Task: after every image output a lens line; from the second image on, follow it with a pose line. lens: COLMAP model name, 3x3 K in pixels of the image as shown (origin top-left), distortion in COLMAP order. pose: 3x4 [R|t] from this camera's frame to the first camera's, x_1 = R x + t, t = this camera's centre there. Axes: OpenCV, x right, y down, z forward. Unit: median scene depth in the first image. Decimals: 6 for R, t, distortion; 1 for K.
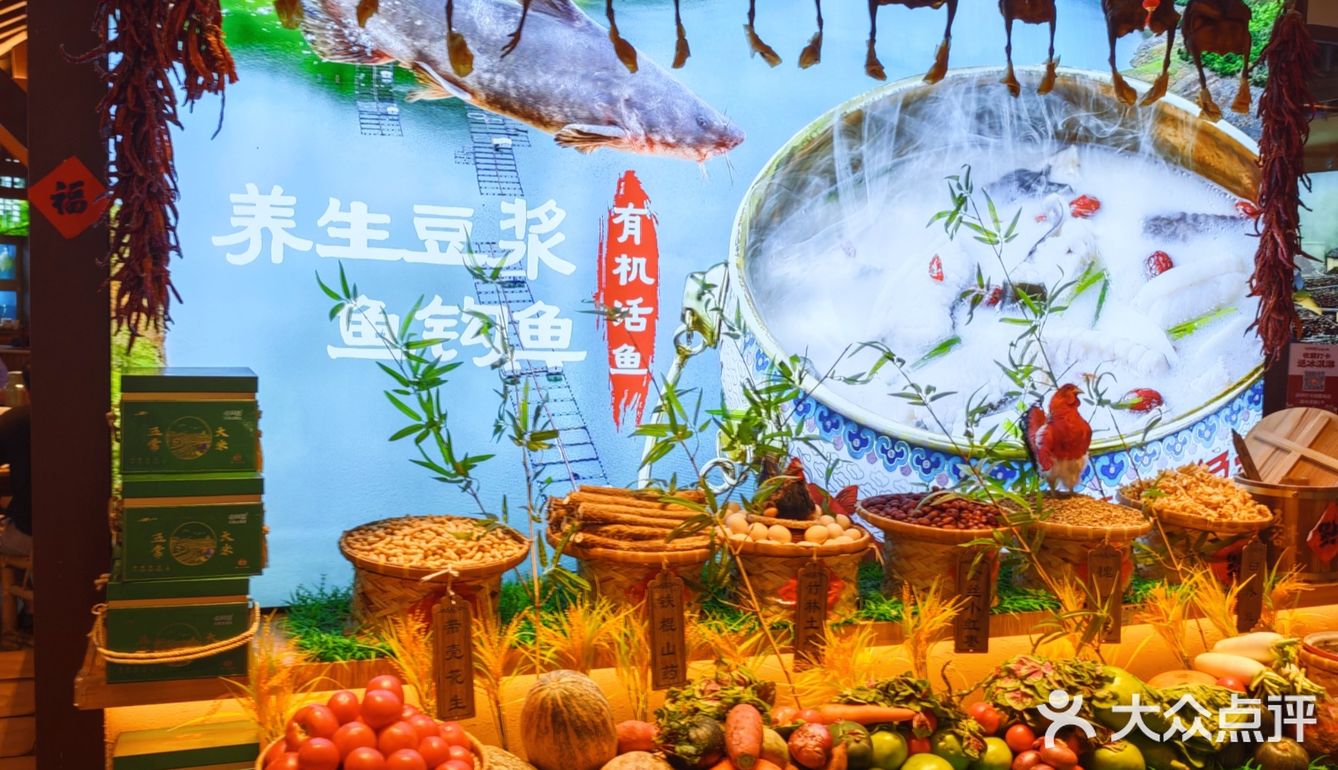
lens RADIAL K [[1277.1, 0, 695.4], [0, 1277.1, 387.6], [0, 0, 1]] dist [0.190327, -0.622378]
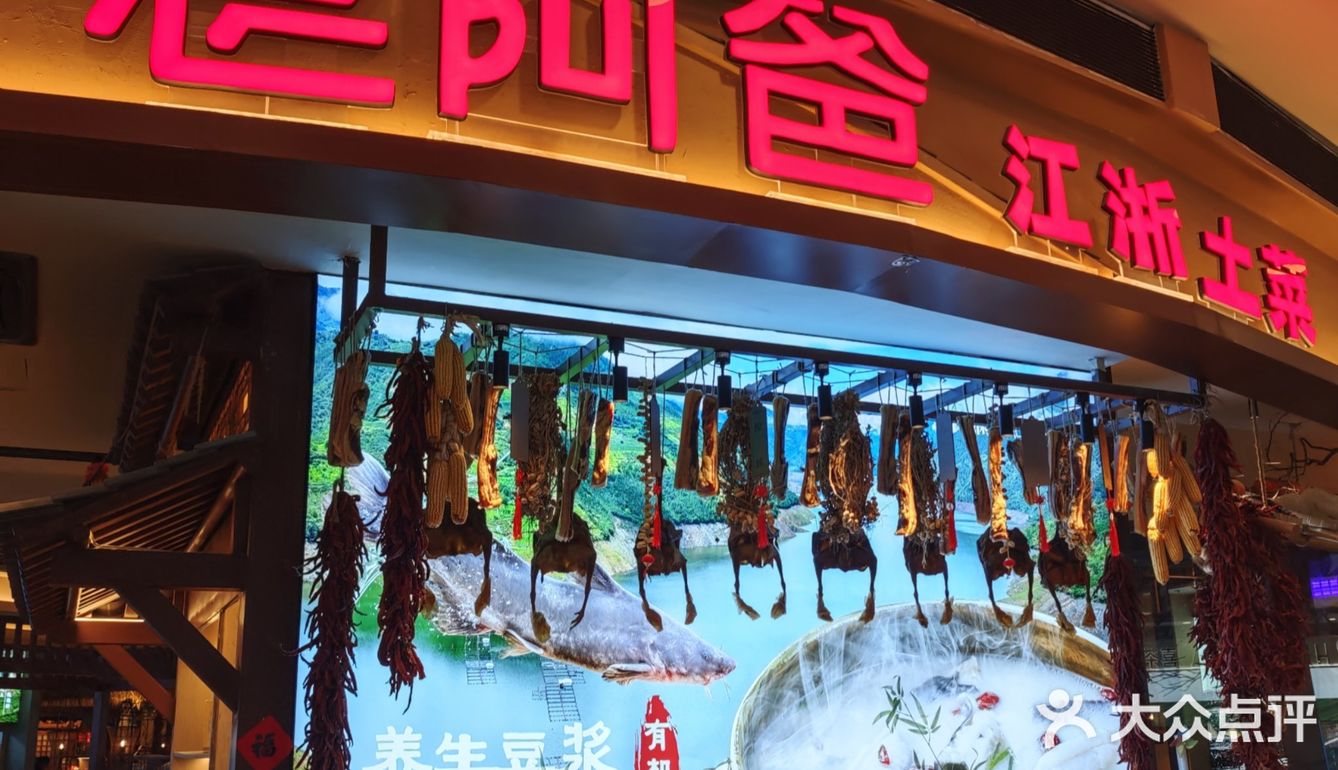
lens RADIAL K [[1277.1, 0, 695.4], [0, 1277.1, 387.6], [0, 0, 1]] dist [0.190327, -0.622378]
pose [[0.998449, -0.042758, 0.035668, -0.042164], [0.051993, 0.945194, -0.322344, -0.031285], [-0.019931, 0.323699, 0.945950, -0.412020]]
